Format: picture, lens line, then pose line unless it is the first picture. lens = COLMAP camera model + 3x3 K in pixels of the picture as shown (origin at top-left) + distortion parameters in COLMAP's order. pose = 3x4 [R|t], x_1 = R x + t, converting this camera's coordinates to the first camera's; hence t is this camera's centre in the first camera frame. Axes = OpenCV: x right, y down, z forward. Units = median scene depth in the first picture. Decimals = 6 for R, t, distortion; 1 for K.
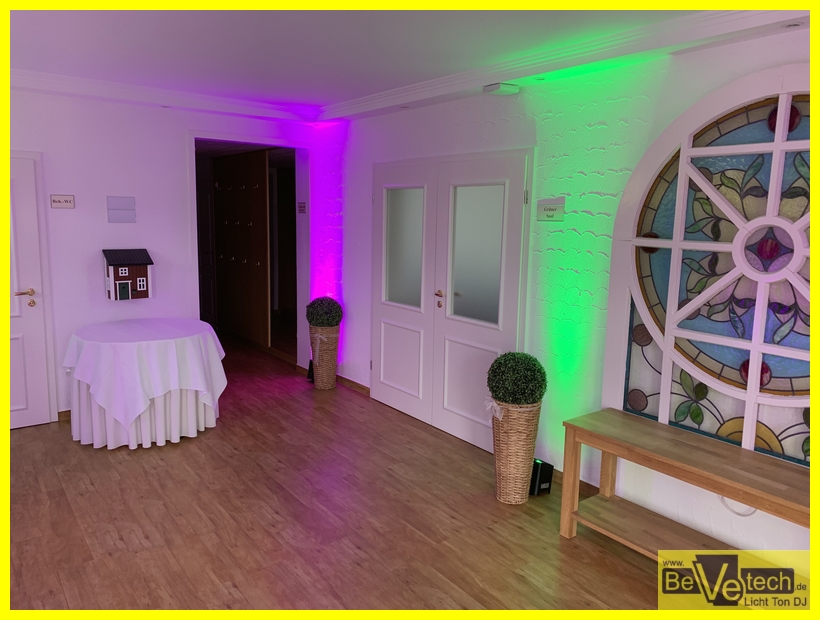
lens RADIAL K [[604.6, 0, 410.1], [0, 604.6, 308.8], [0, 0, 1]] dist [0.002809, -0.000594]
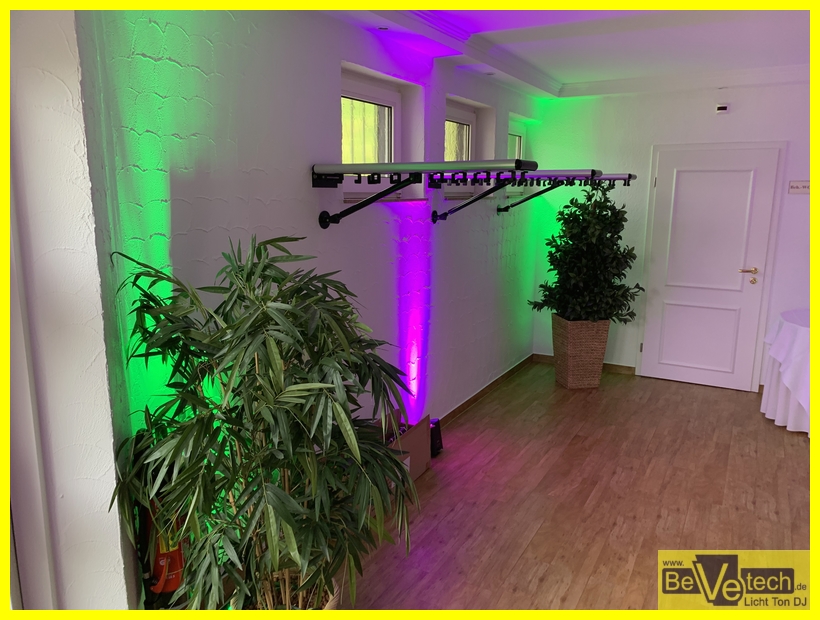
lens RADIAL K [[604.6, 0, 408.7], [0, 604.6, 308.7], [0, 0, 1]] dist [0.002809, -0.000594]
pose [[0.391399, 0.160650, -0.906090, 0.167890], [-0.137935, 0.983761, 0.114838, 0.001040], [0.909824, 0.080034, 0.407203, -0.021016]]
